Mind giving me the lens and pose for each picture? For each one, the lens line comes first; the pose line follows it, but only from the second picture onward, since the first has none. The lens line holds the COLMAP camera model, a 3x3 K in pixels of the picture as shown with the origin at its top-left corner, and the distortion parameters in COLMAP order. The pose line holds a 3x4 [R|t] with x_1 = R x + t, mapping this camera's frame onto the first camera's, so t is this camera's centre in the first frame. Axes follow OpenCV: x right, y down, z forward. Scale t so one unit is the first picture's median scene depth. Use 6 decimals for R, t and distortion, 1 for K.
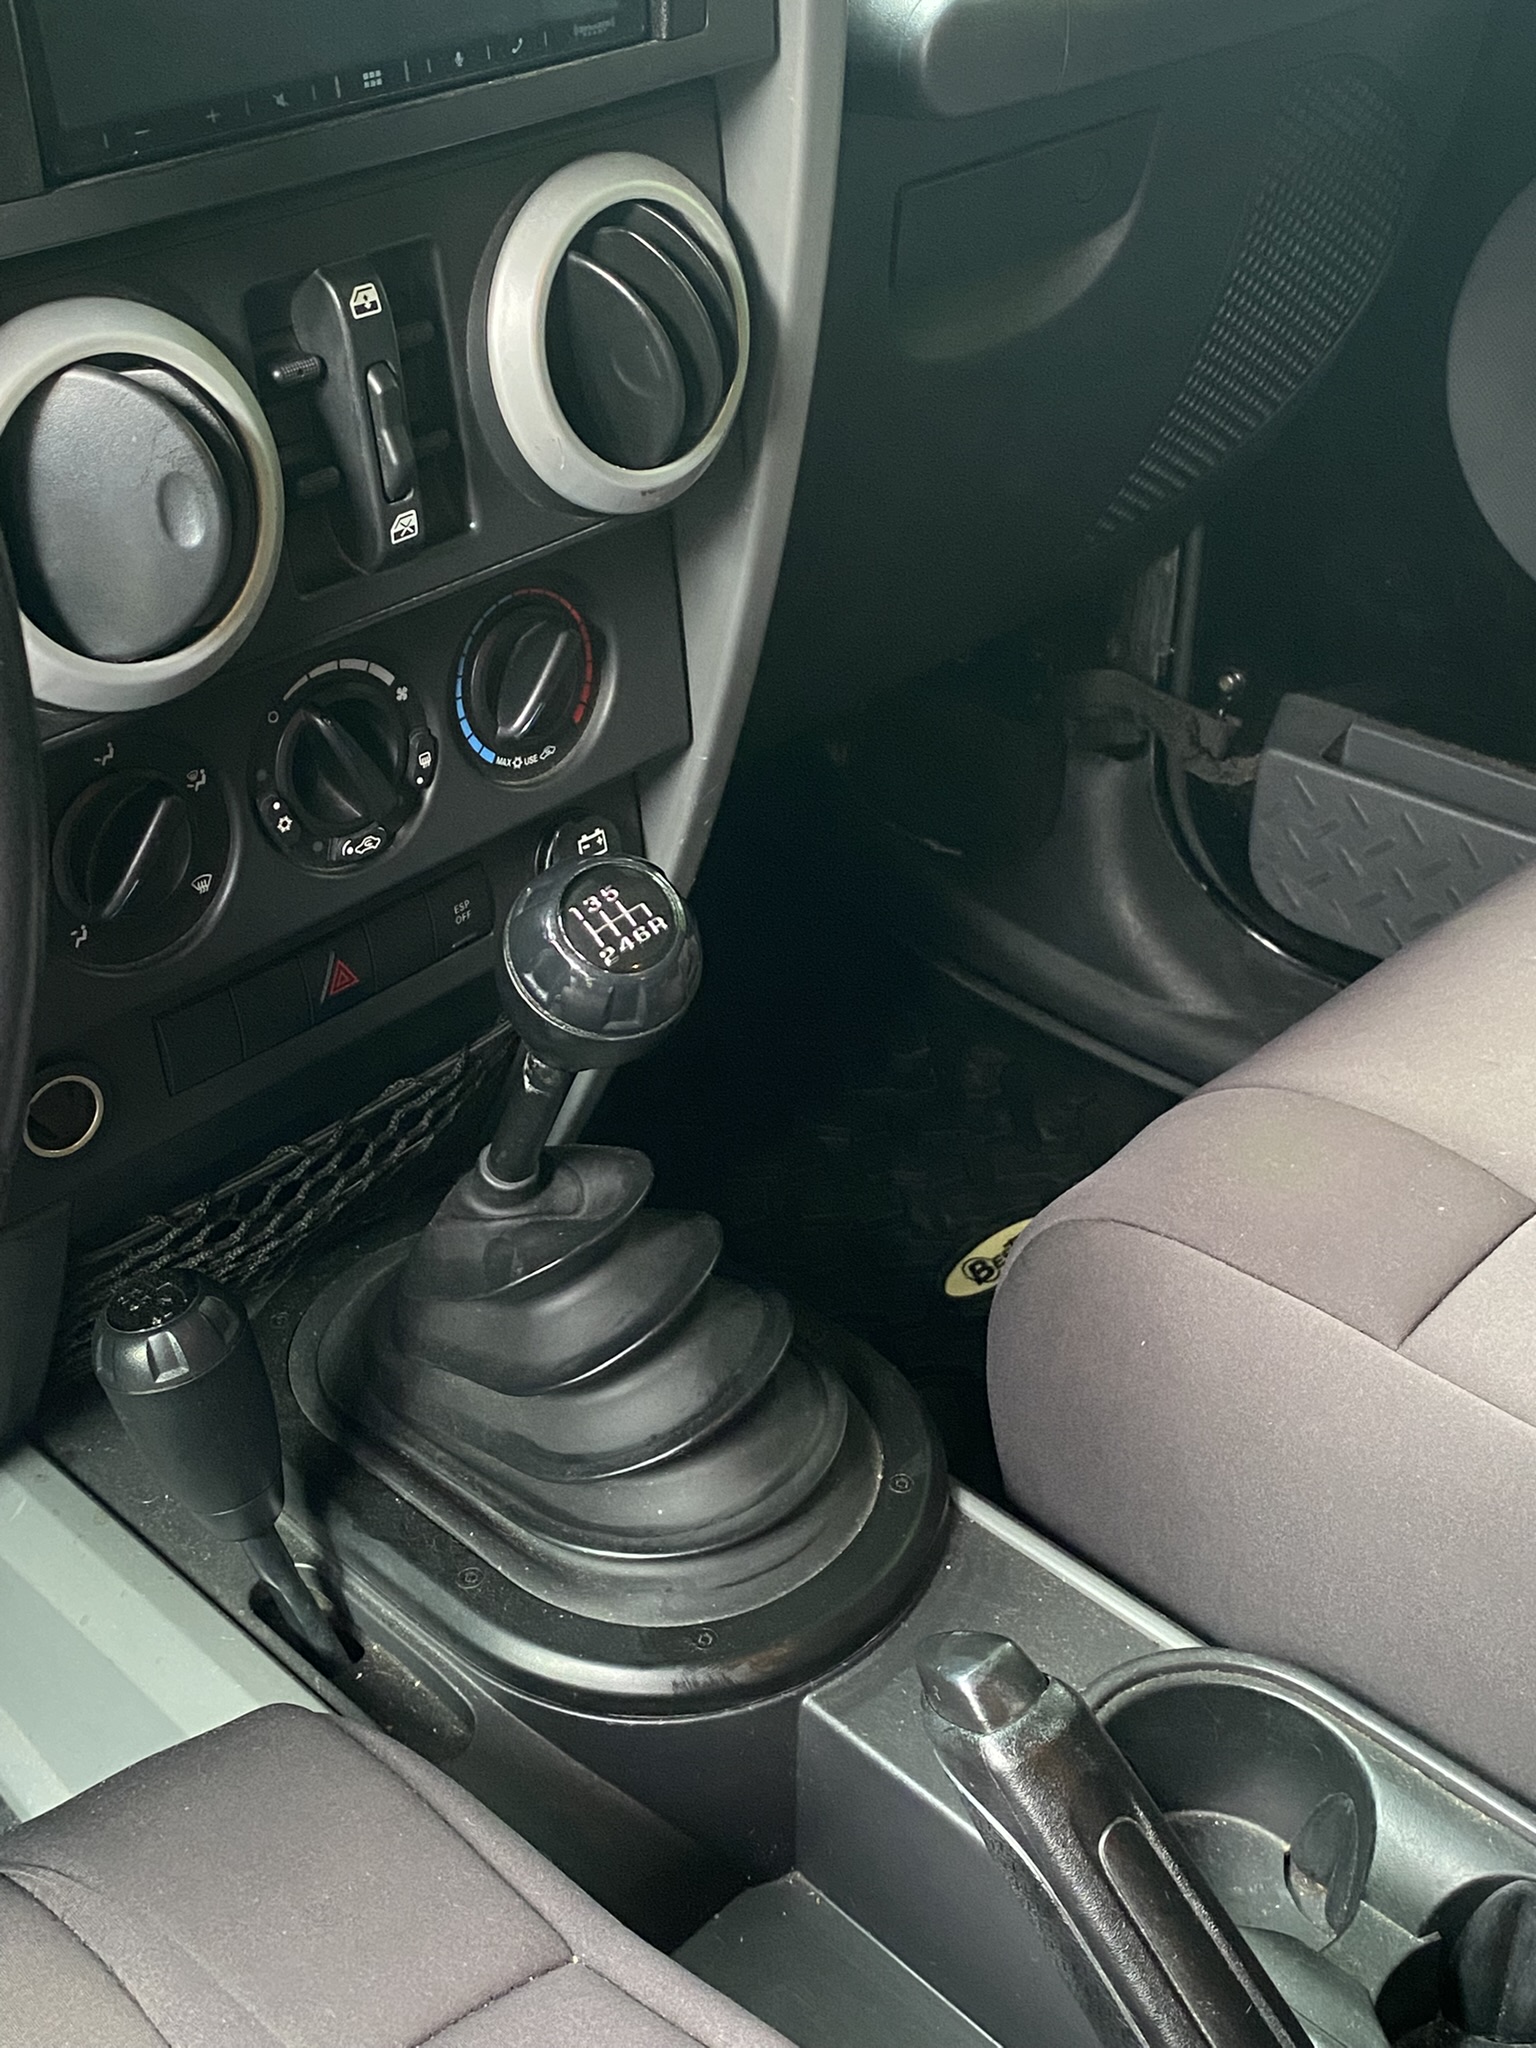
lens RADIAL K [[2317.0, 0, 766.6], [0, 2317.0, 1027.1], [0, 0, 1]] dist [-0.002679, 0.000000]
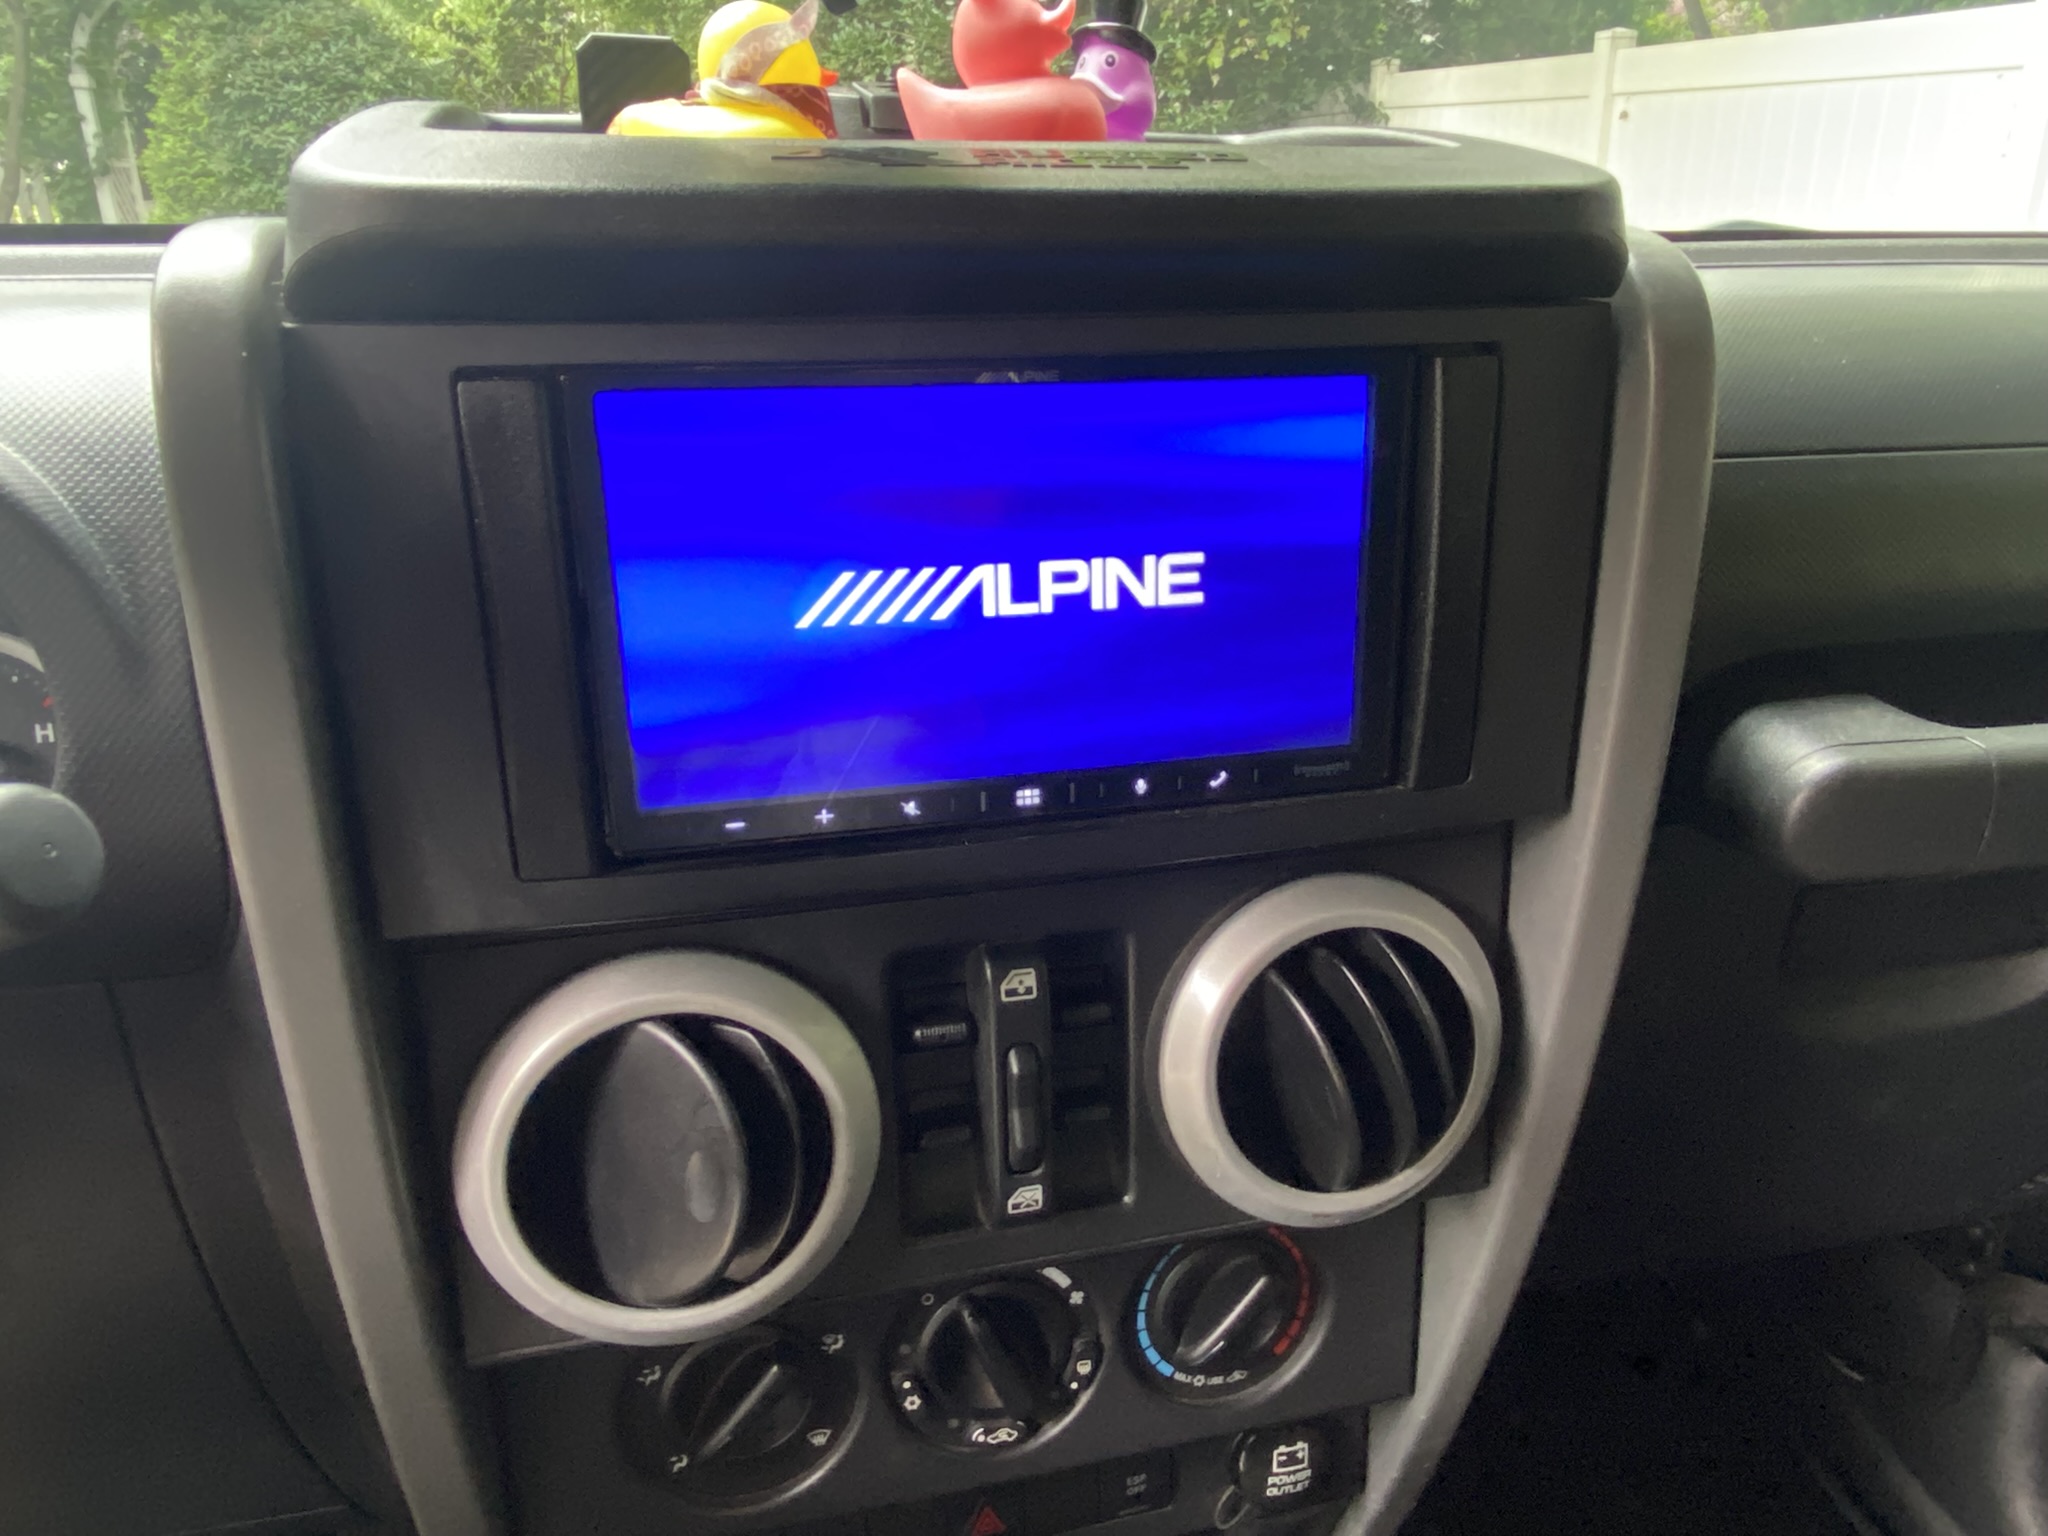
lens RADIAL K [[1423.5, 0, 1024.3], [0, 1423.5, 757.4], [0, 0, 1]] dist [0.024043, -0.000552]
pose [[0.835128, 0.183124, -0.518678, 0.107041], [-0.301793, 0.940898, -0.153727, -0.266087], [0.459872, 0.284915, 0.841036, 0.394662]]
